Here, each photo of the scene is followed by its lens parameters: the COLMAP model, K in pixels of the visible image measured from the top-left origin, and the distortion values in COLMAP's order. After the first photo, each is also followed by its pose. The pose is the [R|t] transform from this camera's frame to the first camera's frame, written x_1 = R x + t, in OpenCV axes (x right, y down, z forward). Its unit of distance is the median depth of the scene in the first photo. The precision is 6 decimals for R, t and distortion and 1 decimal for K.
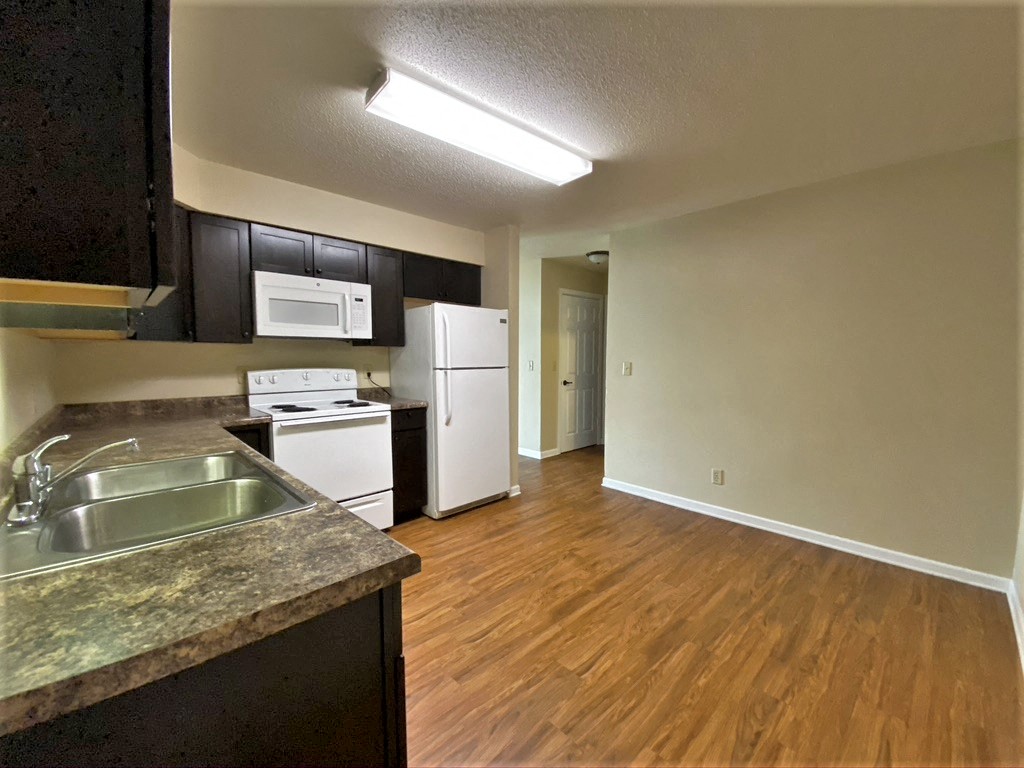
lens RADIAL K [[417.9, 0, 495.9], [0, 417.9, 386.6], [0, 0, 1]] dist [0.002989, -0.000065]
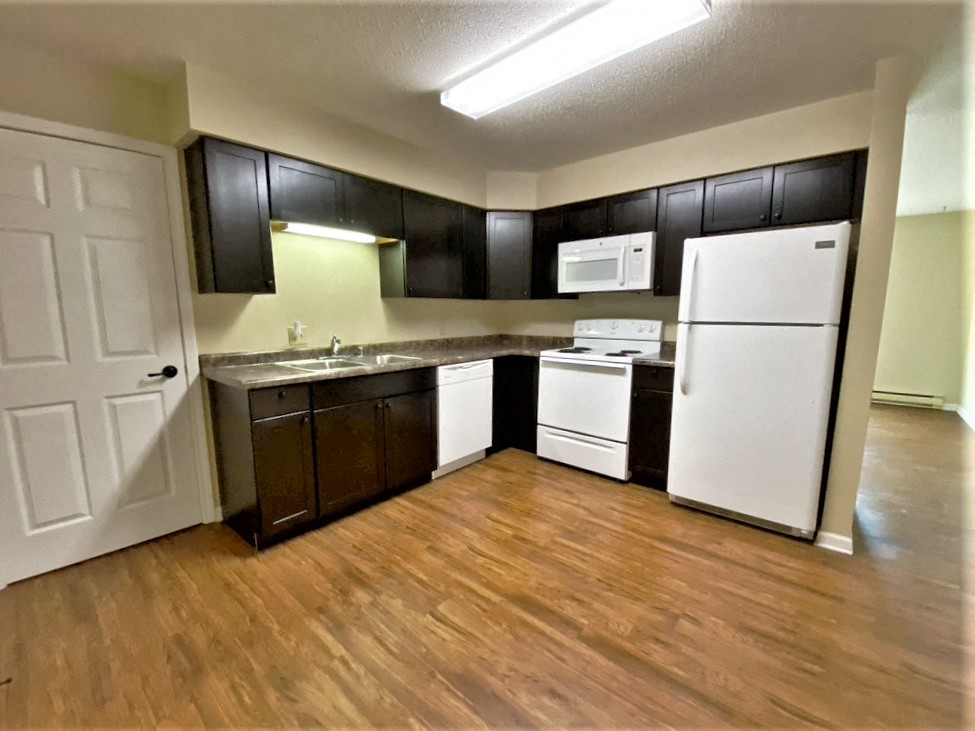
lens RADIAL K [[397.9, 0, 472.1], [0, 397.9, 368.0], [0, 0, 1]] dist [0.002989, -0.000065]
pose [[0.119234, 0.141258, -0.982766, 0.627852], [-0.075745, 0.988237, 0.132855, -0.028973], [0.989973, 0.058598, 0.128531, 0.537583]]
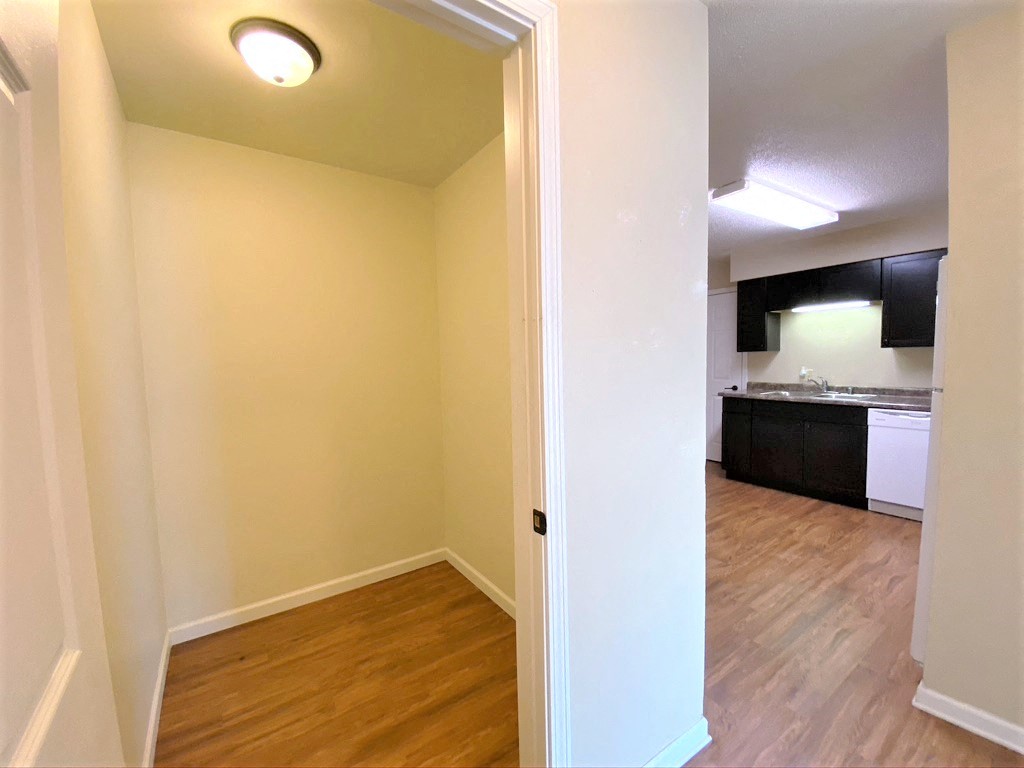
lens RADIAL K [[417.9, 0, 495.9], [0, 417.9, 386.6], [0, 0, 1]] dist [0.002989, -0.000065]
pose [[-0.988459, 0.023629, 0.149632, 0.520464], [0.045636, 0.988320, 0.145398, -0.173190], [-0.144449, 0.150549, -0.977993, 1.847581]]
